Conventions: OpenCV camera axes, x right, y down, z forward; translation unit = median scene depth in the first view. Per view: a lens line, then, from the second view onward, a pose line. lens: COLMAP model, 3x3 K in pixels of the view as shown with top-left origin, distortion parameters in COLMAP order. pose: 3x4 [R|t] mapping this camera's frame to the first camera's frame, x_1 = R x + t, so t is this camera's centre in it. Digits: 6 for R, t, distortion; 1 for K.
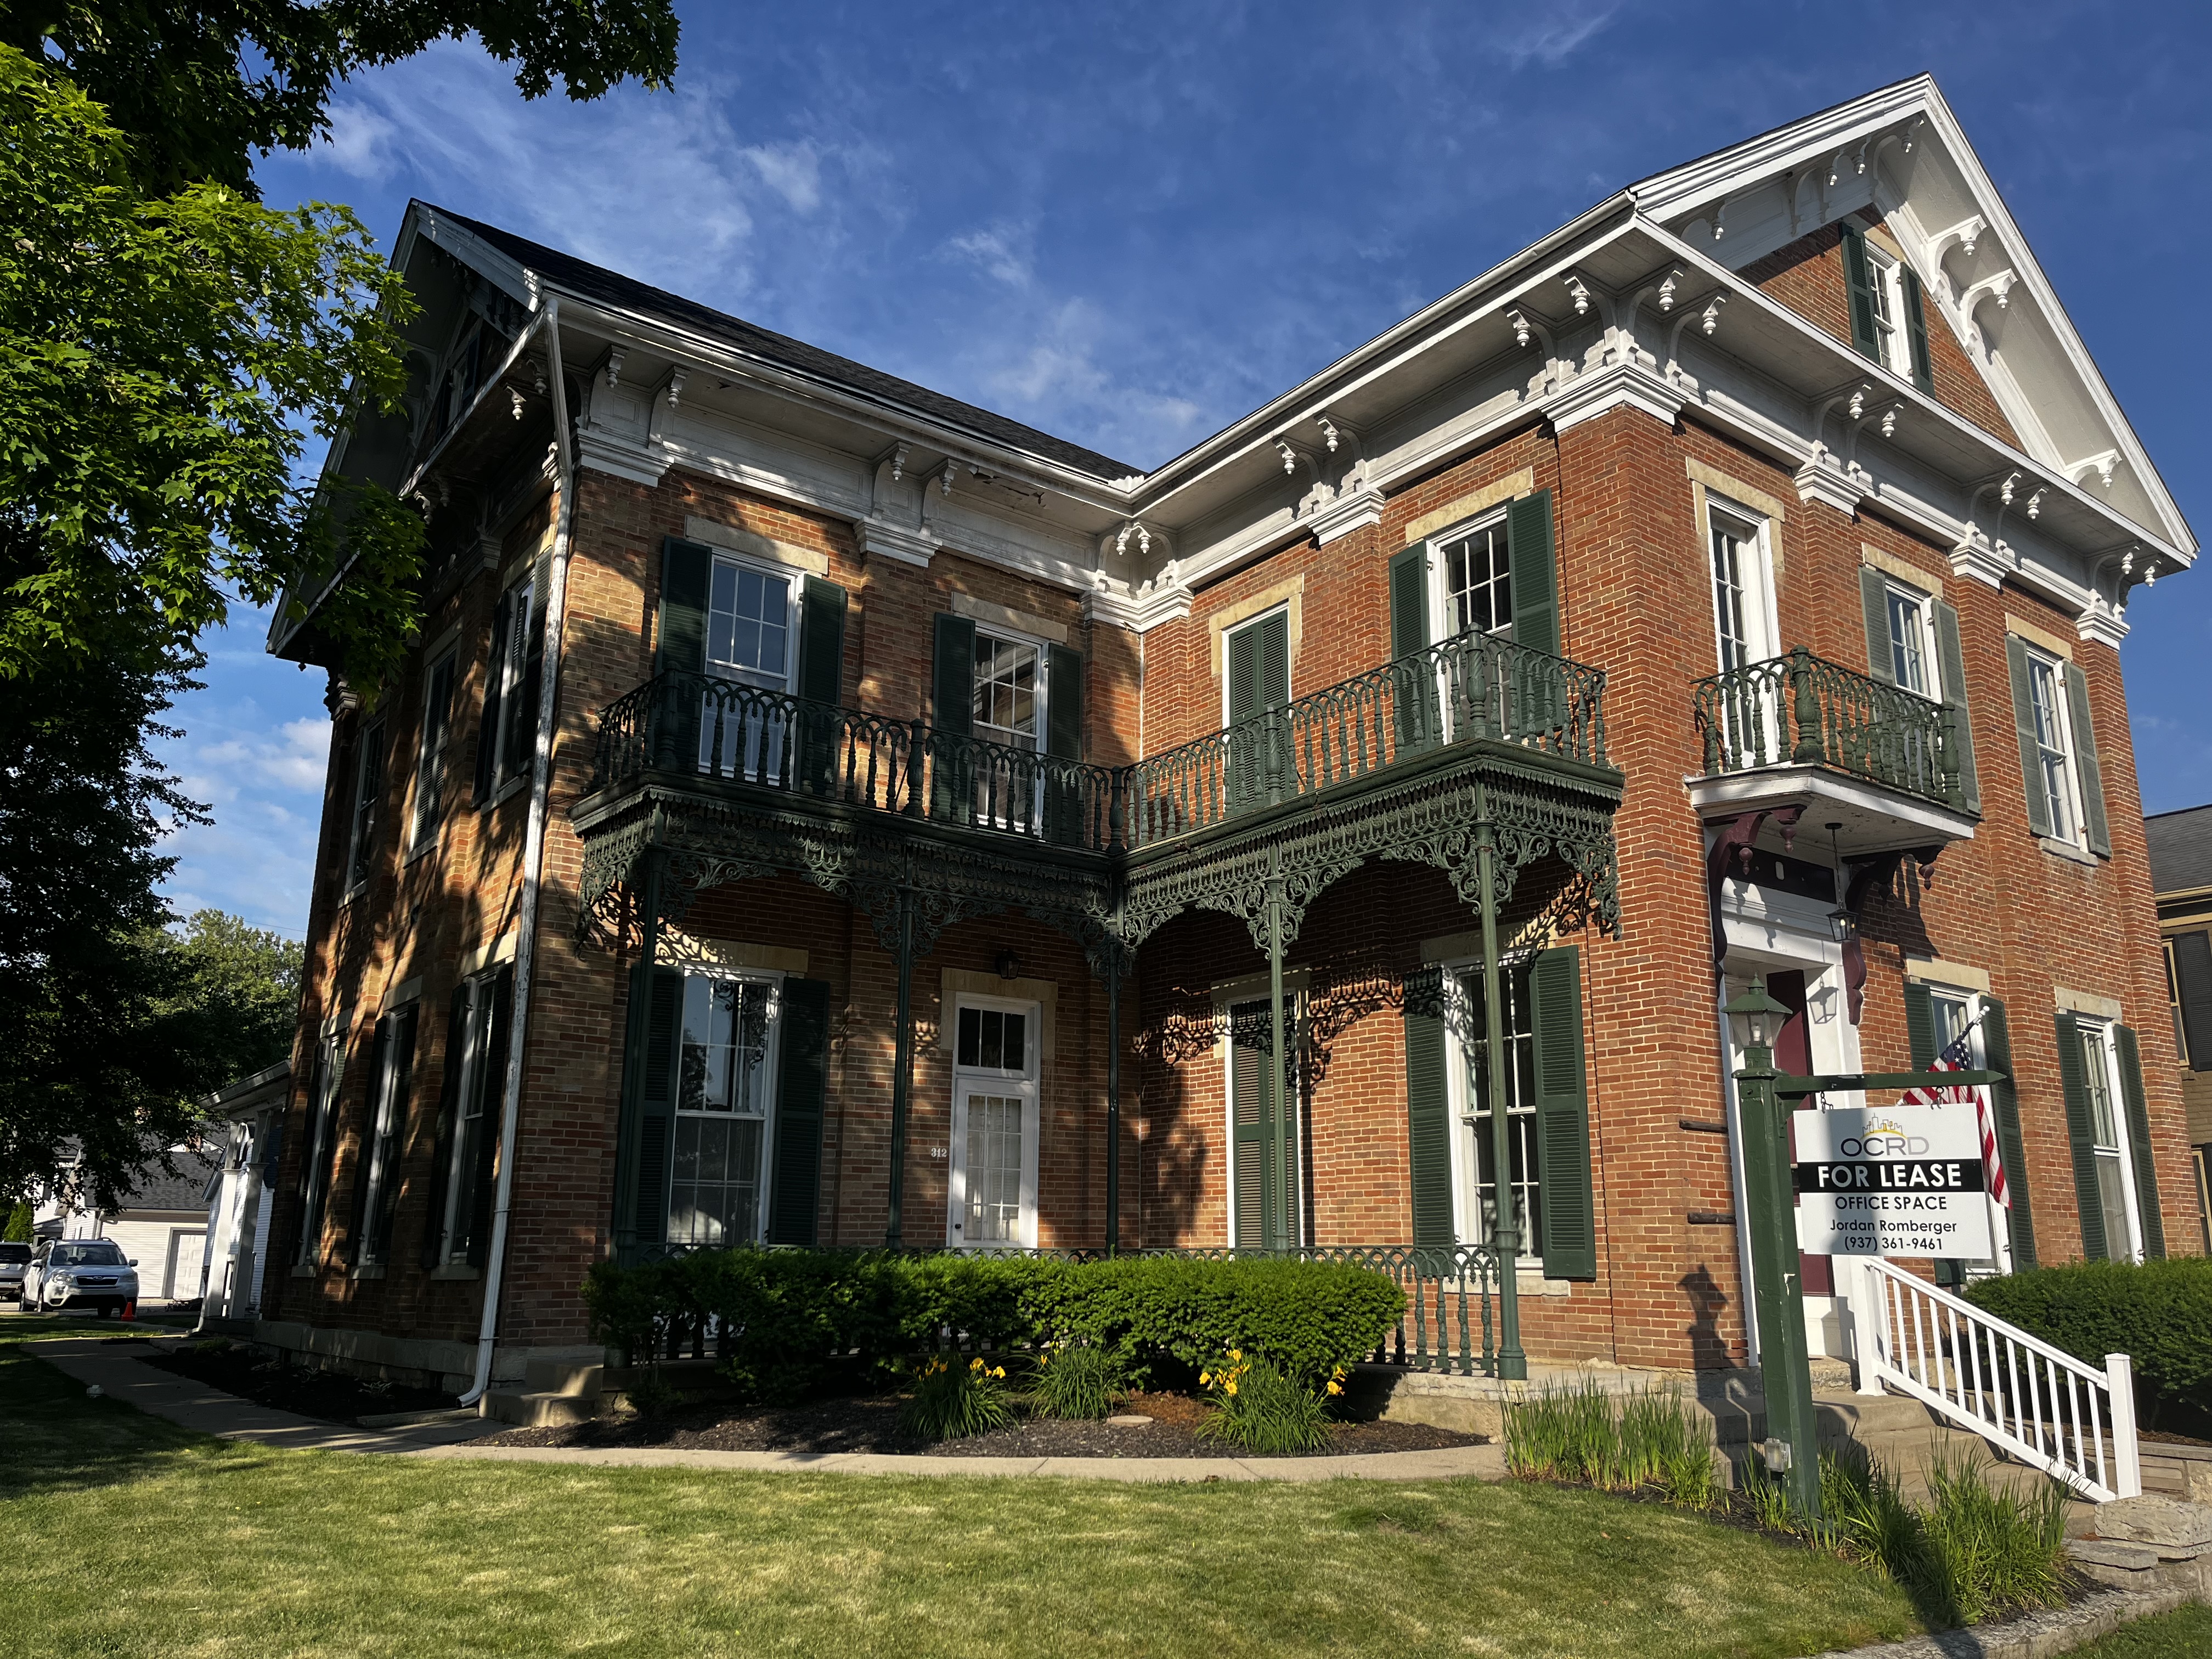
lens RADIAL K [[1631.5, 0, 1106.0], [0, 1631.5, 829.5], [0, 0, 1]] dist [0.043792, -0.000851]
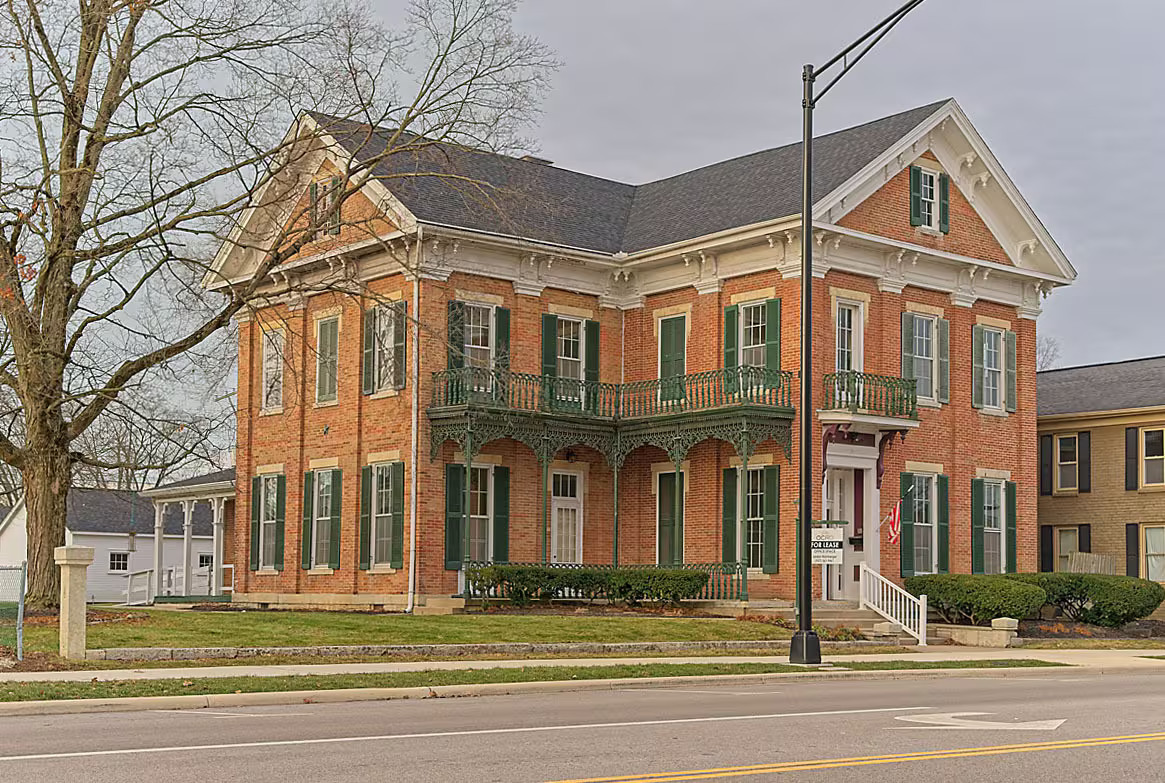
lens RADIAL K [[1702.3, 0, 582.5], [0, 1702.3, 391.5], [0, 0, 1]] dist [0.000131, 0.002679]
pose [[0.998607, 0.013097, 0.051119, -0.182520], [-0.019894, 0.990670, 0.134821, -0.380363], [-0.048876, -0.135650, 0.989551, -1.626552]]
